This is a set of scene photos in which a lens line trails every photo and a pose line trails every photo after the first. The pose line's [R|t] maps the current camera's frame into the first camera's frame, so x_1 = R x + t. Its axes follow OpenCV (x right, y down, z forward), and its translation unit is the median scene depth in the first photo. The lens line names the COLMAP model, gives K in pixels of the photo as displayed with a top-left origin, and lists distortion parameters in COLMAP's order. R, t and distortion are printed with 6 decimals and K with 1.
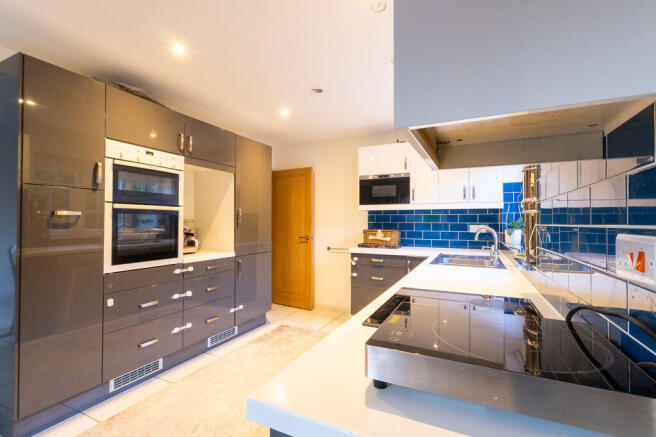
lens RADIAL K [[302.0, 0, 328.0], [0, 302.0, 218.5], [0, 0, 1]] dist [0.003433, 0.000280]
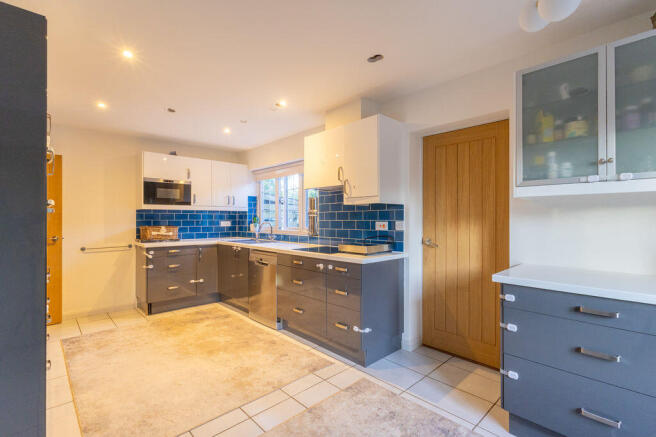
lens RADIAL K [[302.0, 0, 328.0], [0, 302.0, 218.5], [0, 0, 1]] dist [0.003433, 0.000280]
pose [[0.364390, -0.000736, 0.931246, -0.708748], [-0.009199, 0.999948, 0.004390, -0.004007], [-0.931201, -0.010166, 0.364364, -0.017118]]
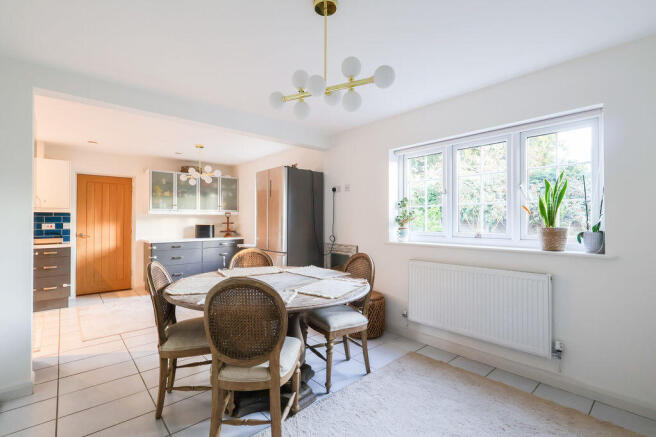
lens RADIAL K [[302.0, 0, 328.0], [0, 302.0, 218.5], [0, 0, 1]] dist [0.003433, 0.000280]
pose [[-0.922530, 0.003829, 0.385907, -1.210868], [-0.002886, 0.999854, -0.016821, 0.001032], [-0.385915, -0.016631, -0.922384, 0.582348]]
